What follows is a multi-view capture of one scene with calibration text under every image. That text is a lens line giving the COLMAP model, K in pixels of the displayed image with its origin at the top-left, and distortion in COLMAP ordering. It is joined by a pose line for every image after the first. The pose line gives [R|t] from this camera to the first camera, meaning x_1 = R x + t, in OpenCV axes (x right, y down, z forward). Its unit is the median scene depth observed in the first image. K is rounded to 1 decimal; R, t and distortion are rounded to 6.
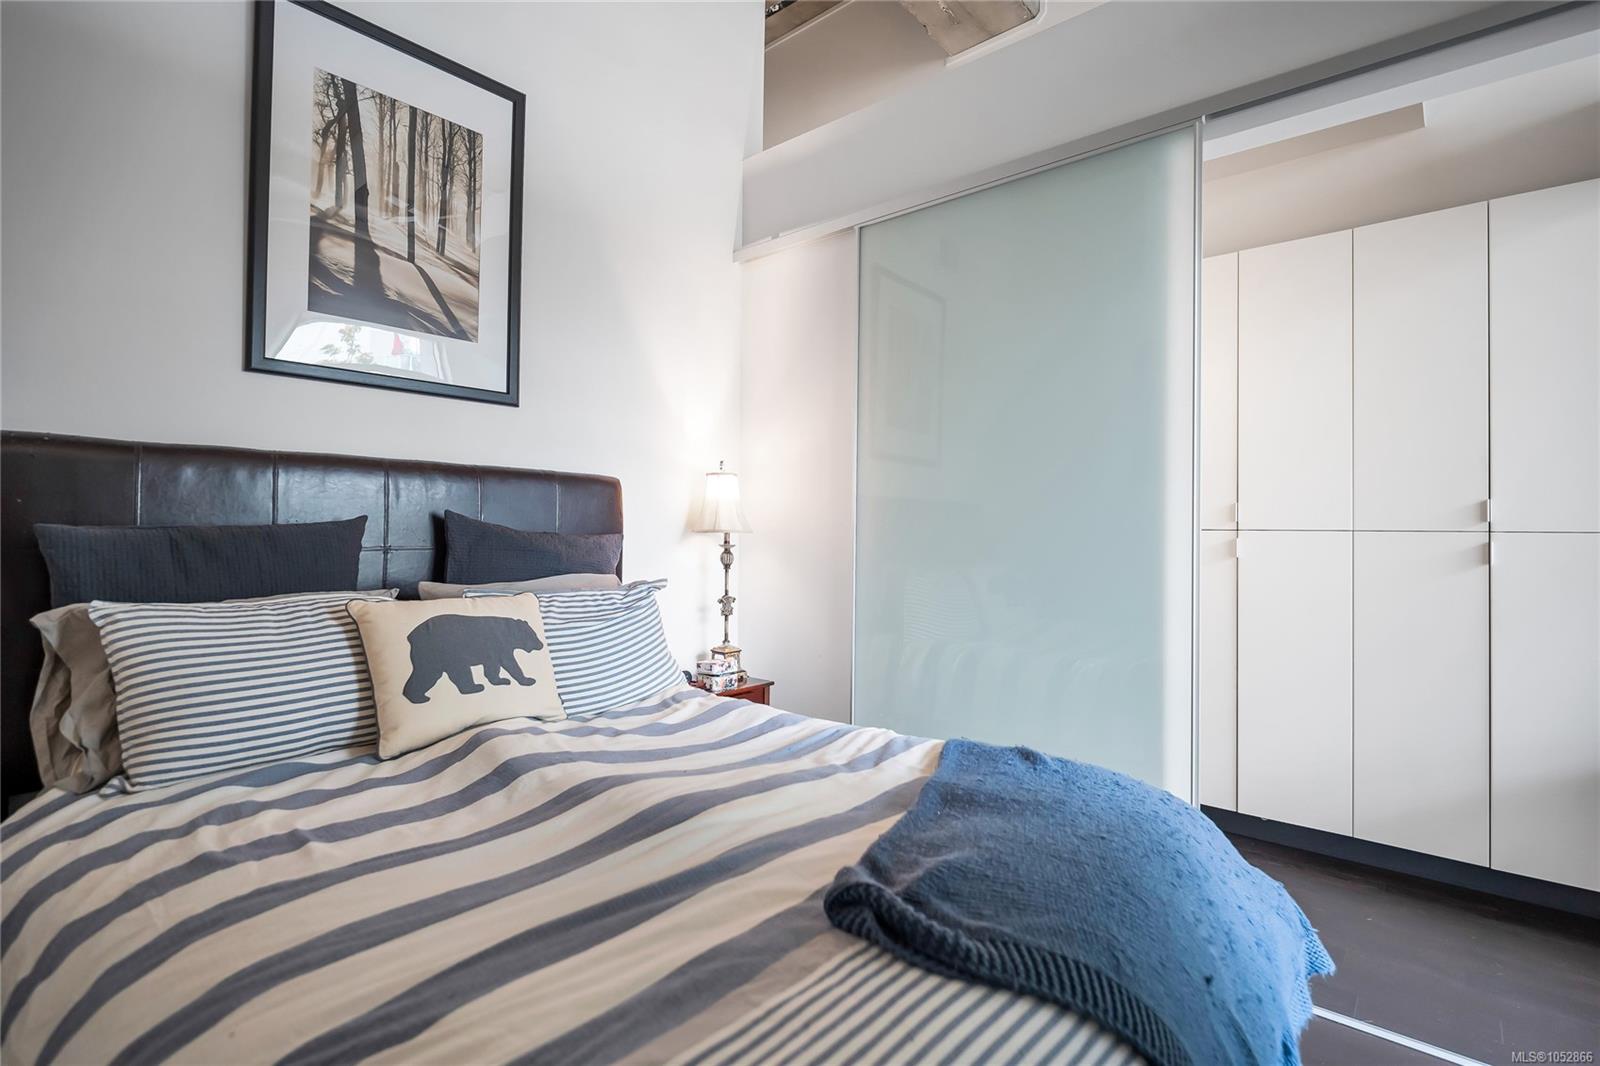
lens RADIAL K [[760.1, 0, 799.3], [0, 760.1, 517.5], [0, 0, 1]] dist [-0.000646, -0.002471]
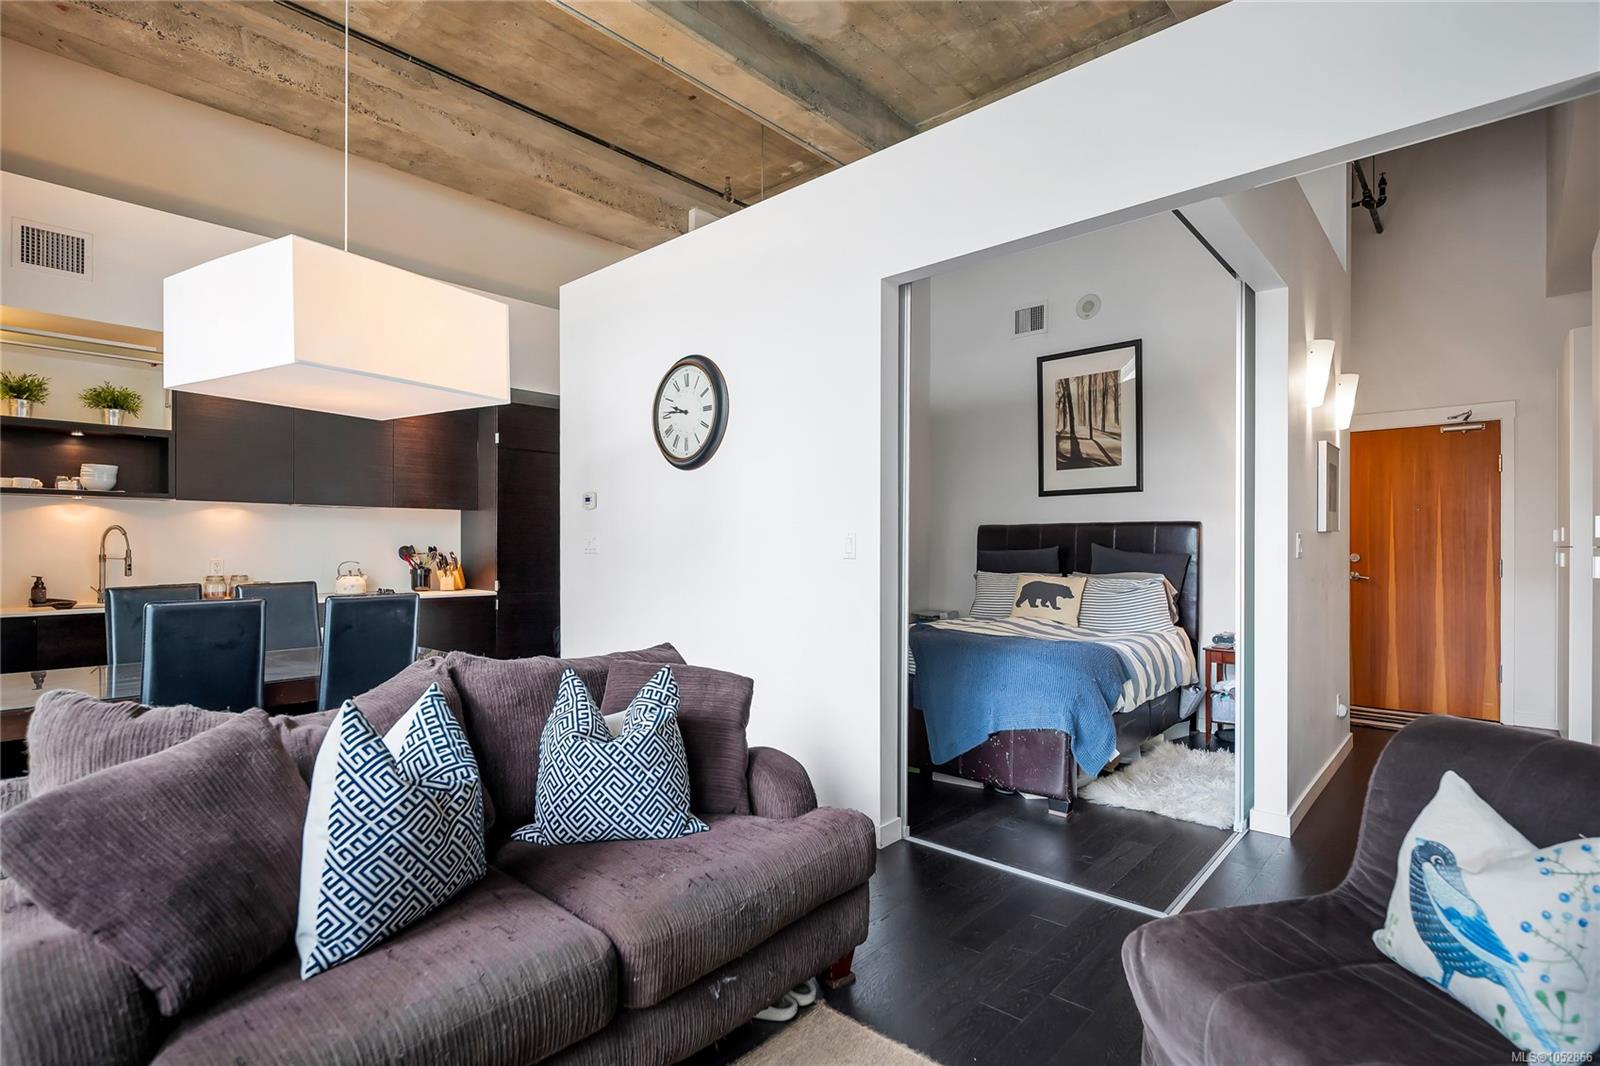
lens RADIAL K [[760.1, 0, 801.8], [0, 760.1, 550.2], [0, 0, 1]] dist [-0.000646, -0.002471]
pose [[-0.008148, -0.006357, -0.999947, 1.848020], [0.017139, 0.999832, -0.006496, 0.011715], [0.999820, -0.017191, -0.008038, 0.100318]]
